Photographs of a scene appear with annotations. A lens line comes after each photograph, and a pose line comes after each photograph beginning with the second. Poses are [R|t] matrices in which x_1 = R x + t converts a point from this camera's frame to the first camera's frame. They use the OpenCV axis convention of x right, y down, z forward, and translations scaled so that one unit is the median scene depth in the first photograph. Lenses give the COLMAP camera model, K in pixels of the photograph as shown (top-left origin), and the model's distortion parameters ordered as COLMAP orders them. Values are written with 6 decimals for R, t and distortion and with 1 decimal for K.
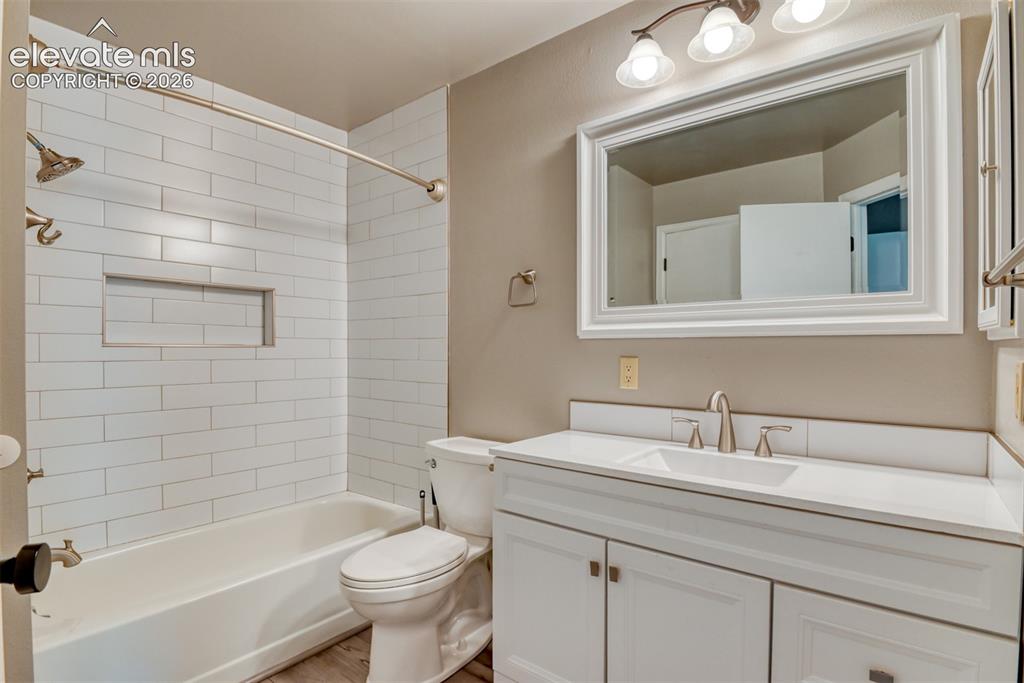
lens RADIAL K [[503.6, 0, 520.5], [0, 503.6, 351.2], [0, 0, 1]] dist [-0.024319, -0.003150]
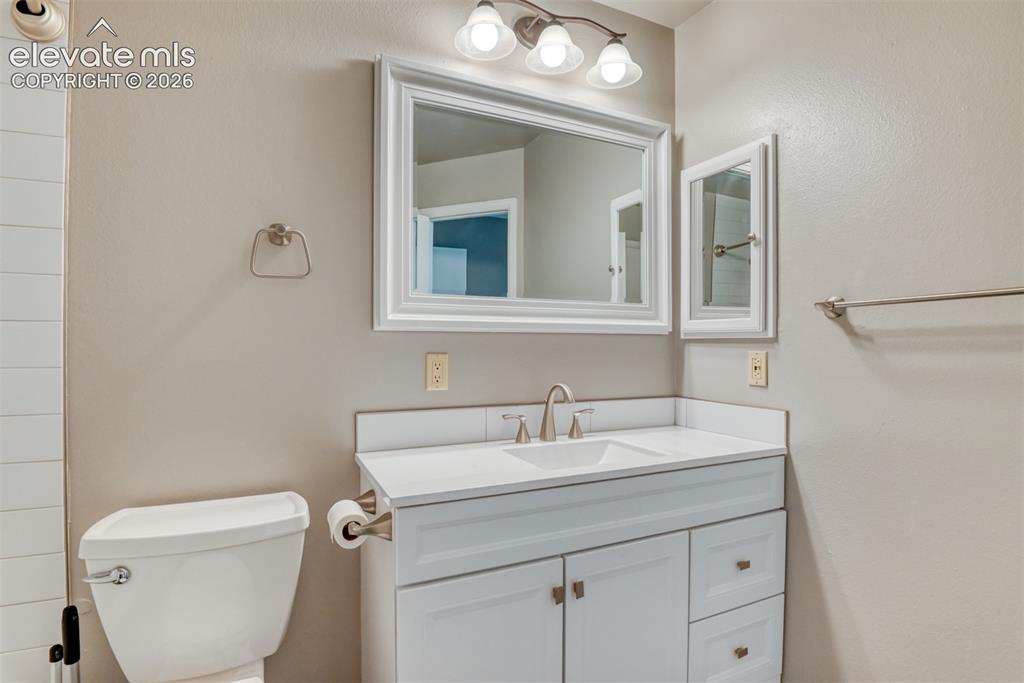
lens RADIAL K [[503.6, 0, 516.1], [0, 503.6, 339.4], [0, 0, 1]] dist [-0.024319, -0.003150]
pose [[0.446105, 0.005039, 0.894967, -0.557673], [-0.001190, 0.999987, -0.005037, -0.009032], [-0.894980, 0.001182, 0.446105, 0.555793]]
